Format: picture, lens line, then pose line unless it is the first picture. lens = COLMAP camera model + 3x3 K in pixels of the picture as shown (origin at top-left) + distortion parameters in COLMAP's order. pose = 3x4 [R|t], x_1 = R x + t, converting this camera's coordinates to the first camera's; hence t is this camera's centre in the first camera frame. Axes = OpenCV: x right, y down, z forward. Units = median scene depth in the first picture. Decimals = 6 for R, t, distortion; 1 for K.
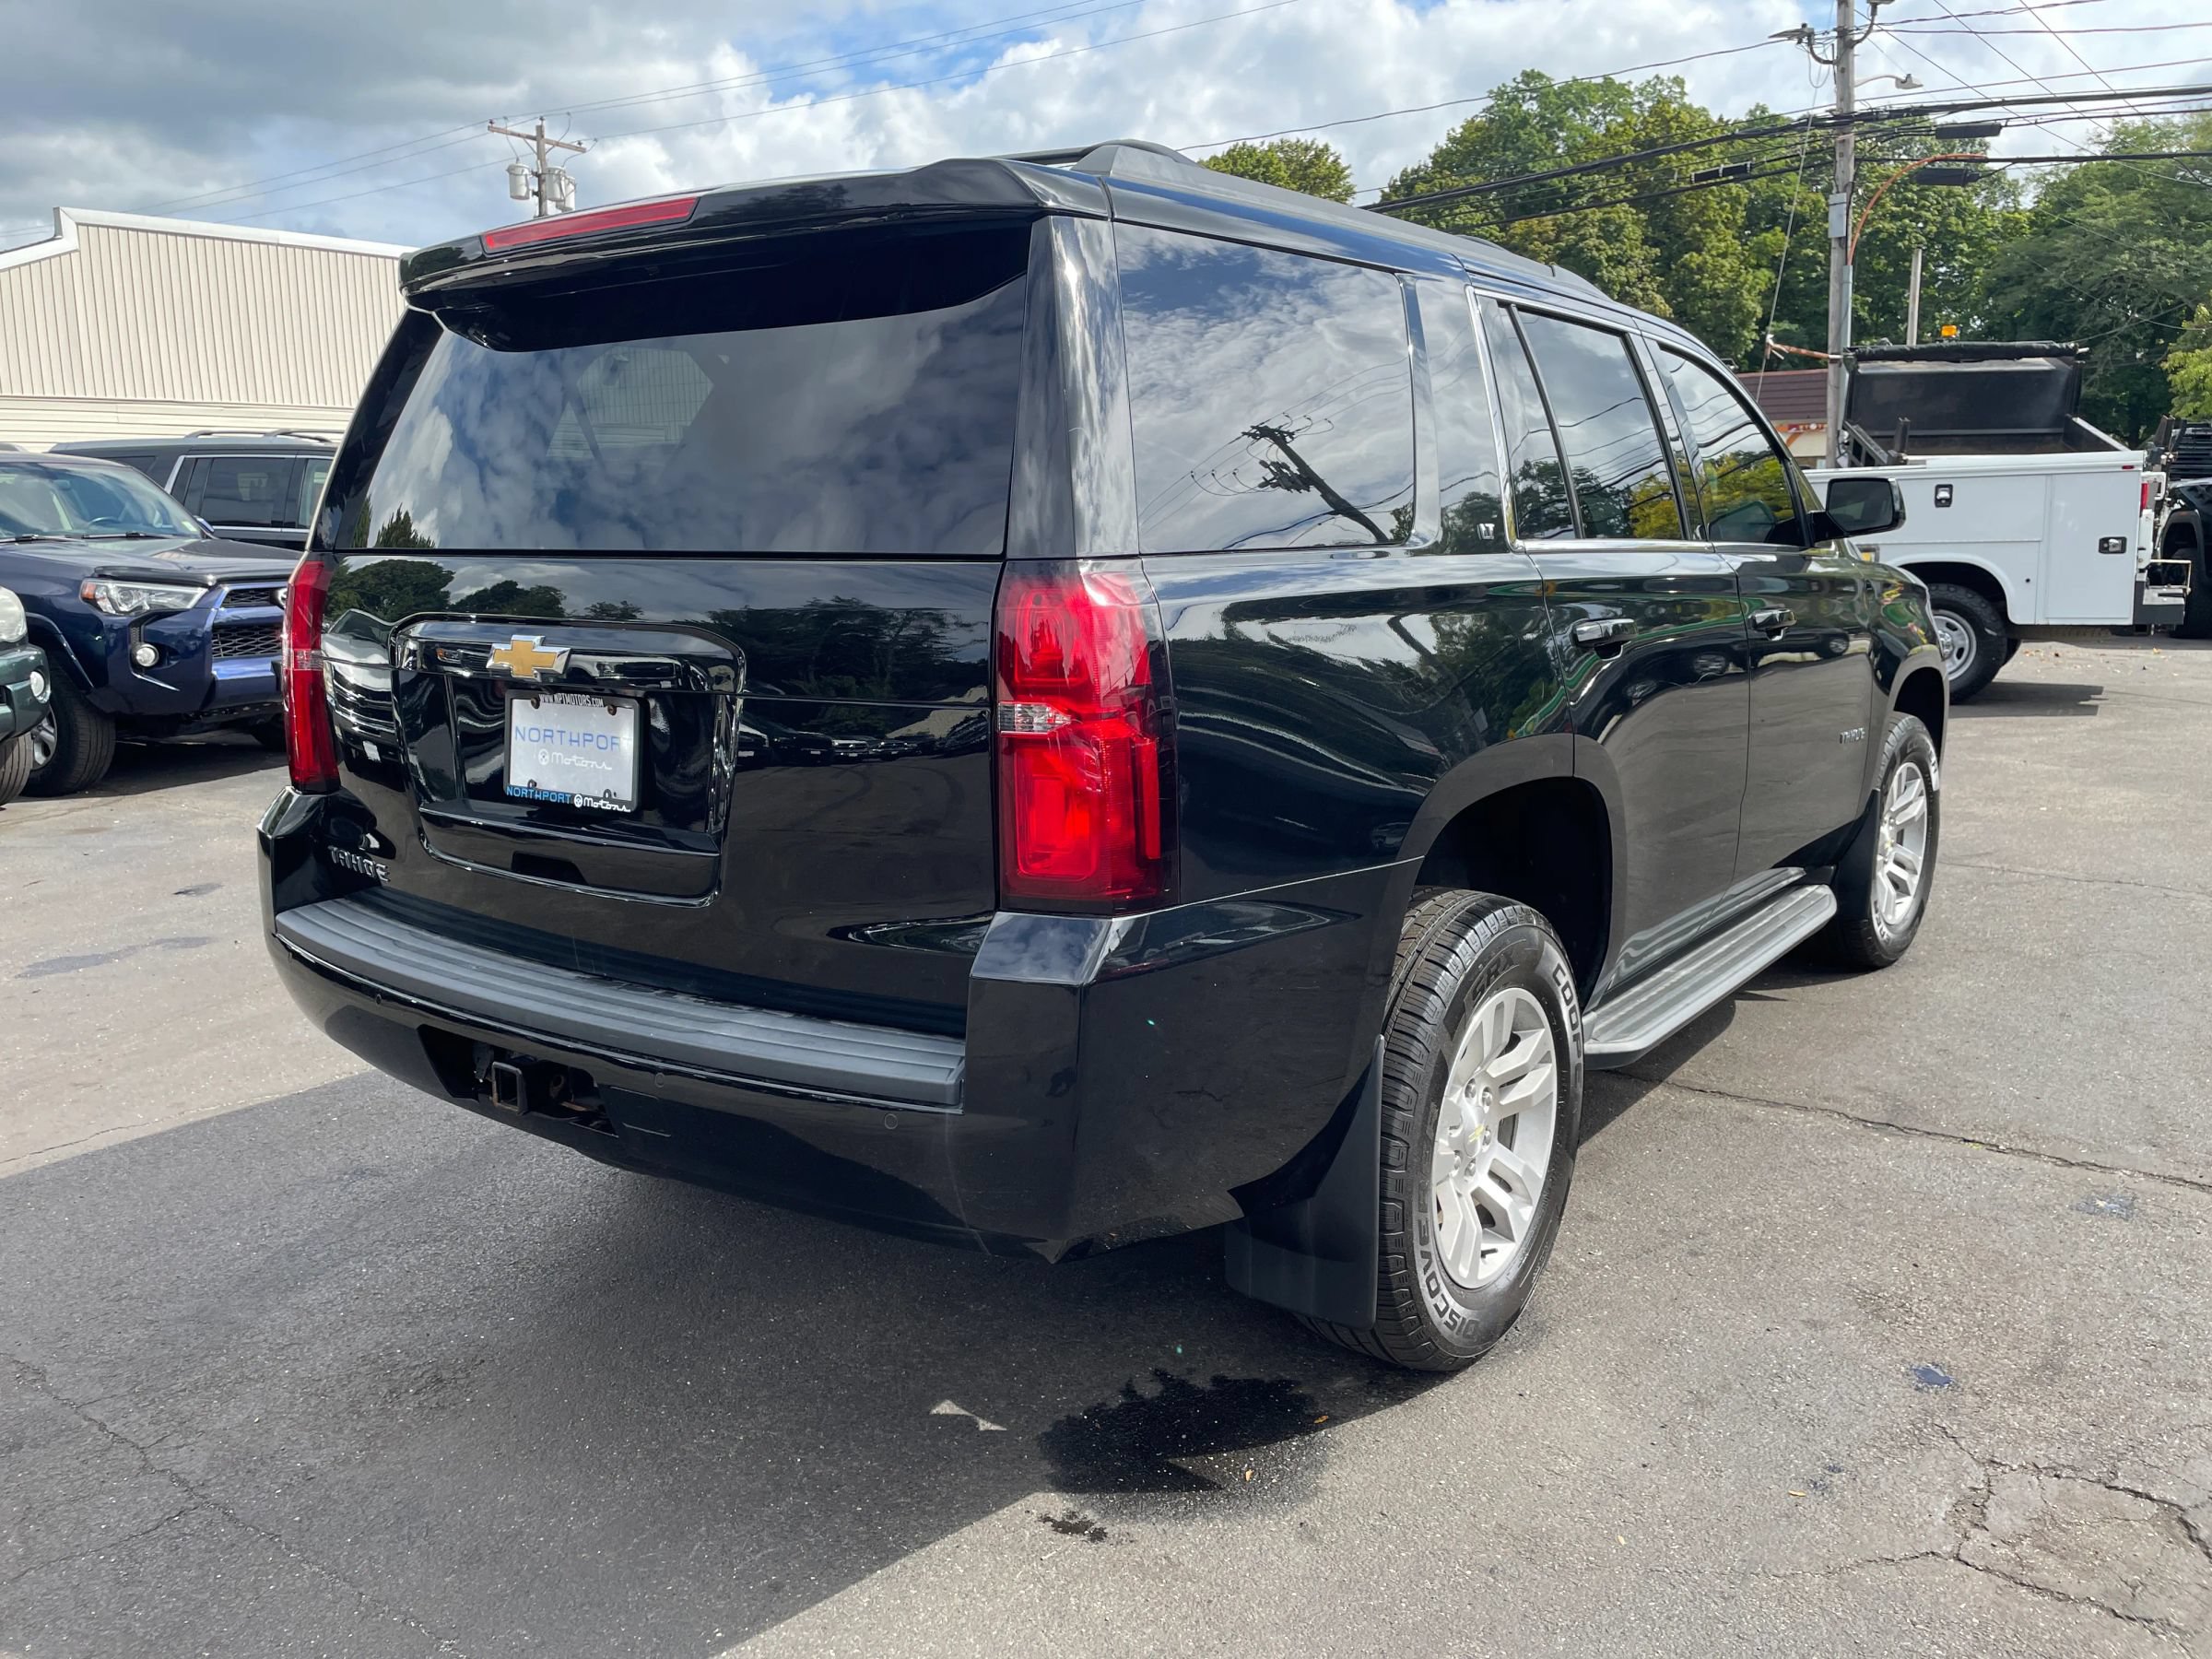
lens RADIAL K [[1665.2, 0, 1114.8], [0, 1665.2, 830.2], [0, 0, 1]] dist [0.063274, -0.067493]
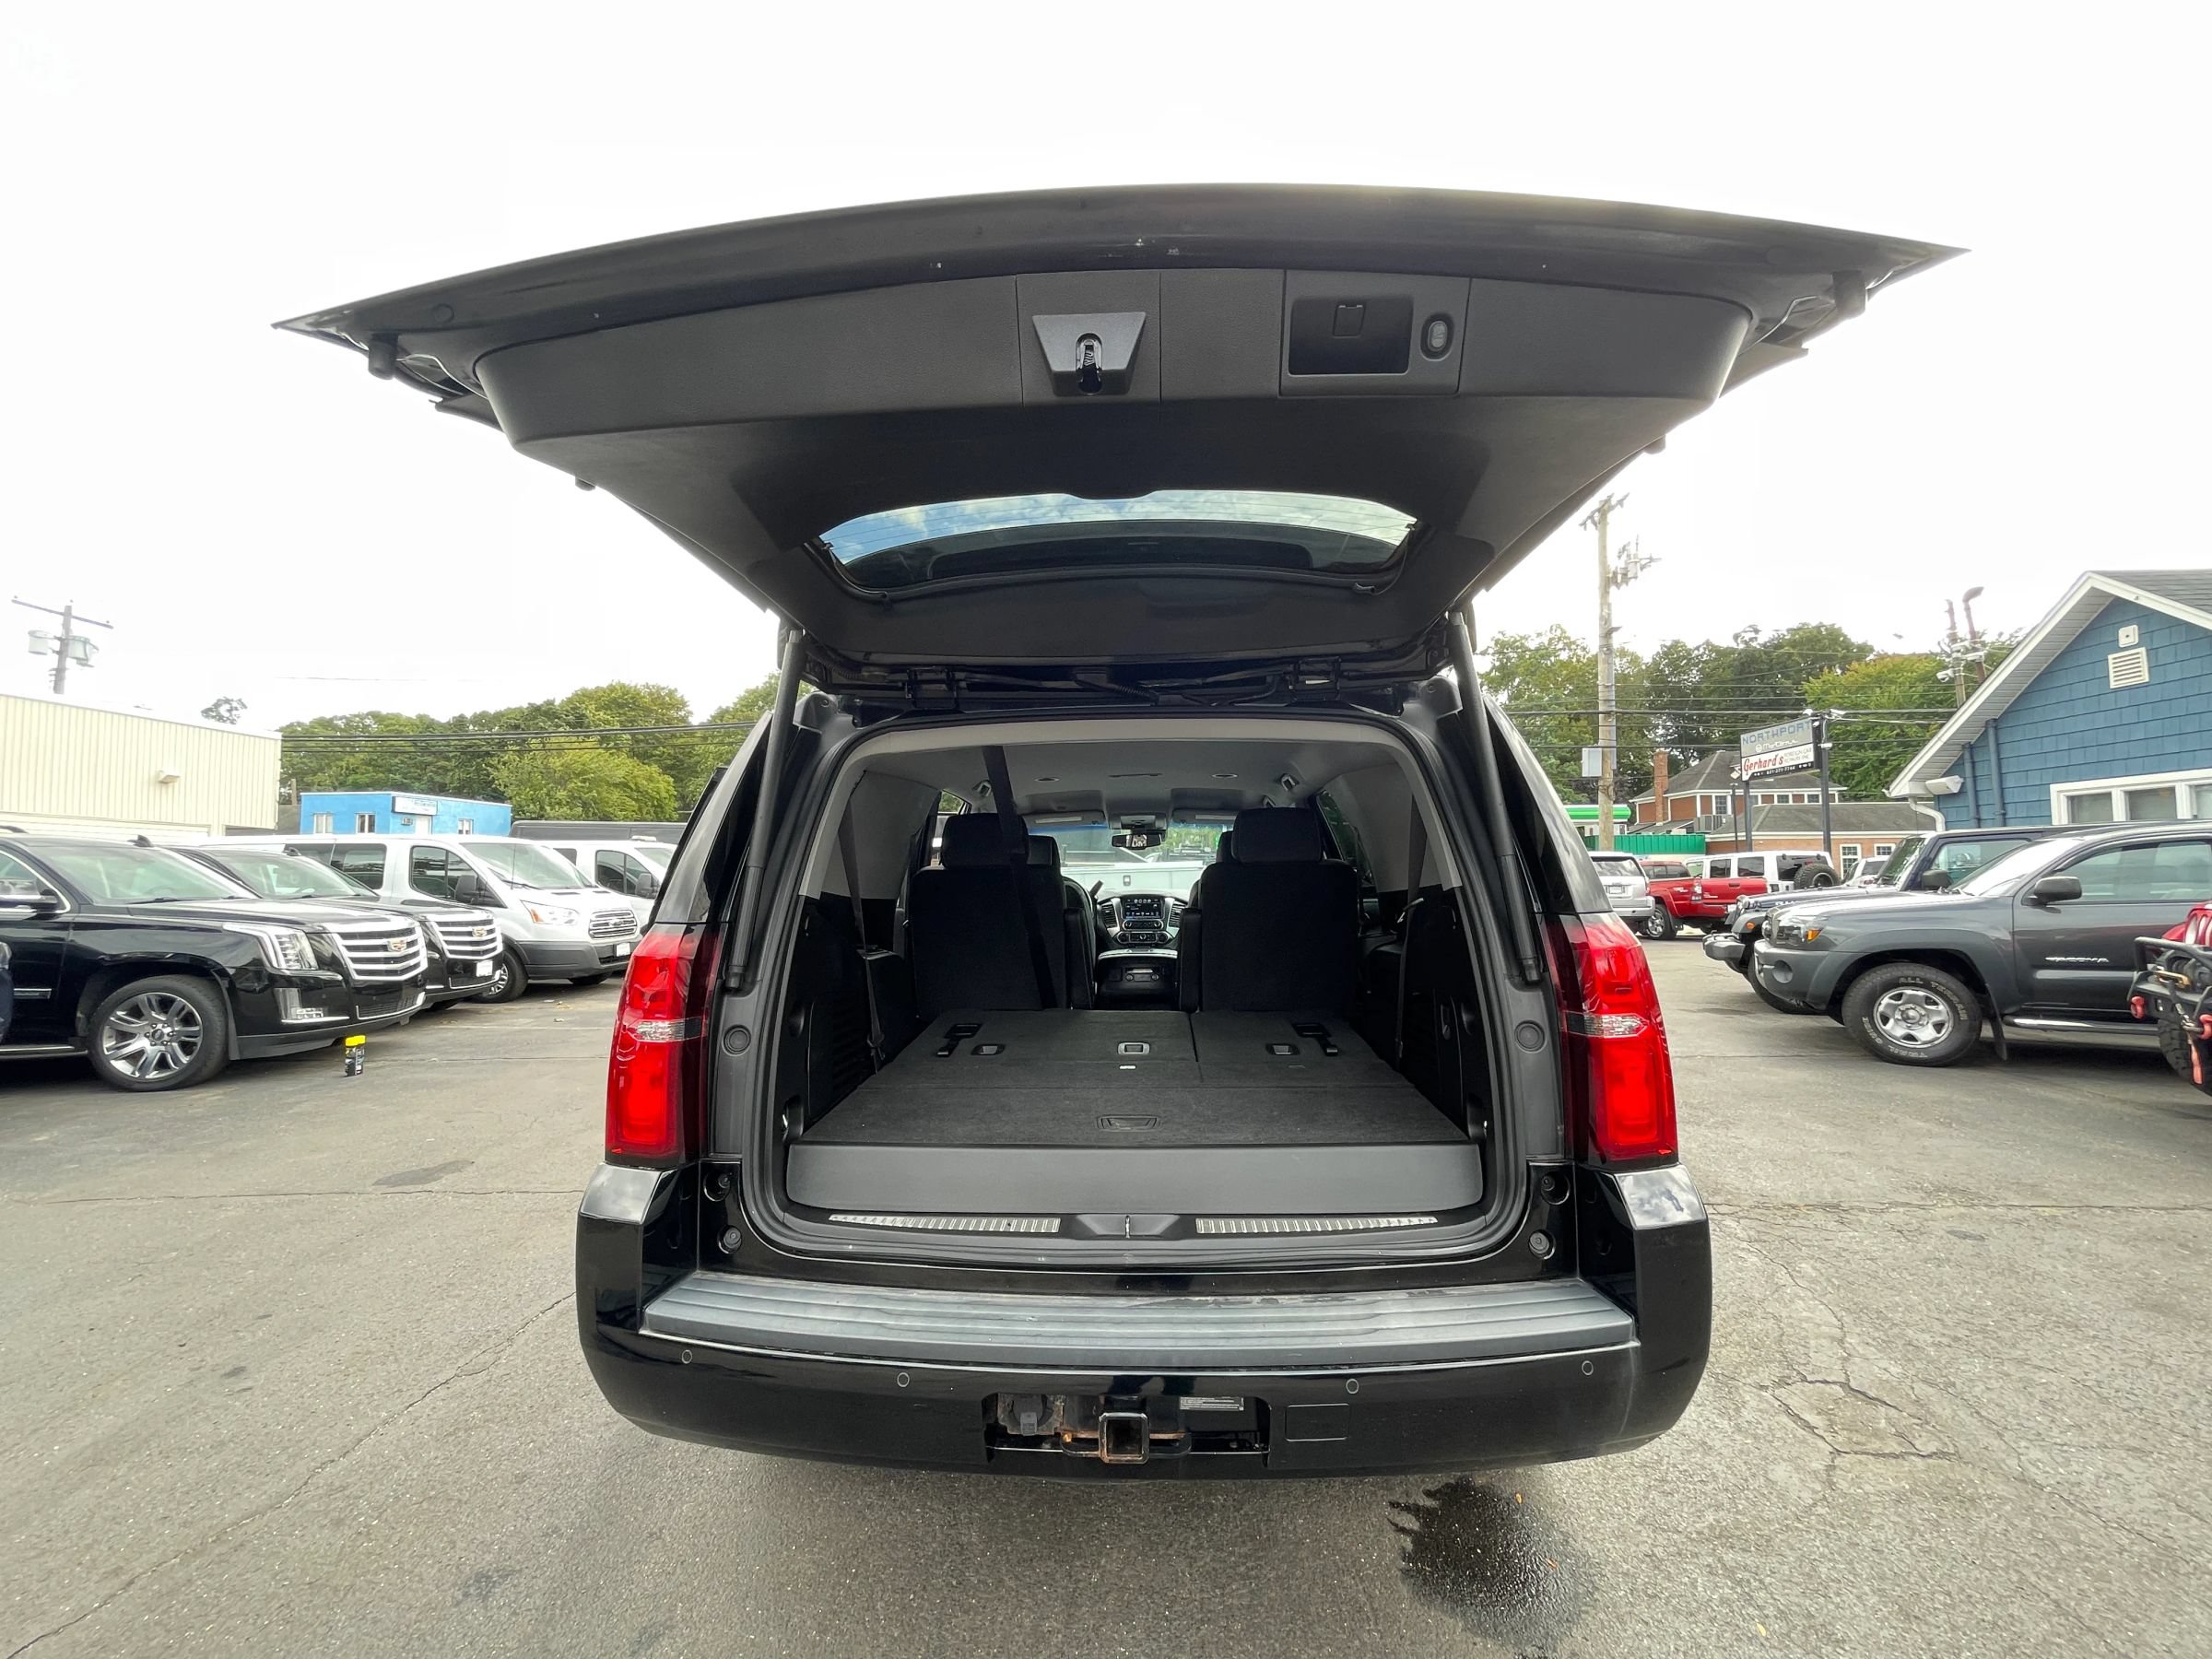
lens RADIAL K [[896.1, 0, 1105.6], [0, 896.1, 840.9], [0, 0, 1]] dist [-0.002327, 0.000137]
pose [[0.835057, 0.025597, 0.549567, -0.593178], [0.105371, 0.972983, -0.205427, -0.078672], [-0.539978, 0.229451, 0.809800, 0.417628]]
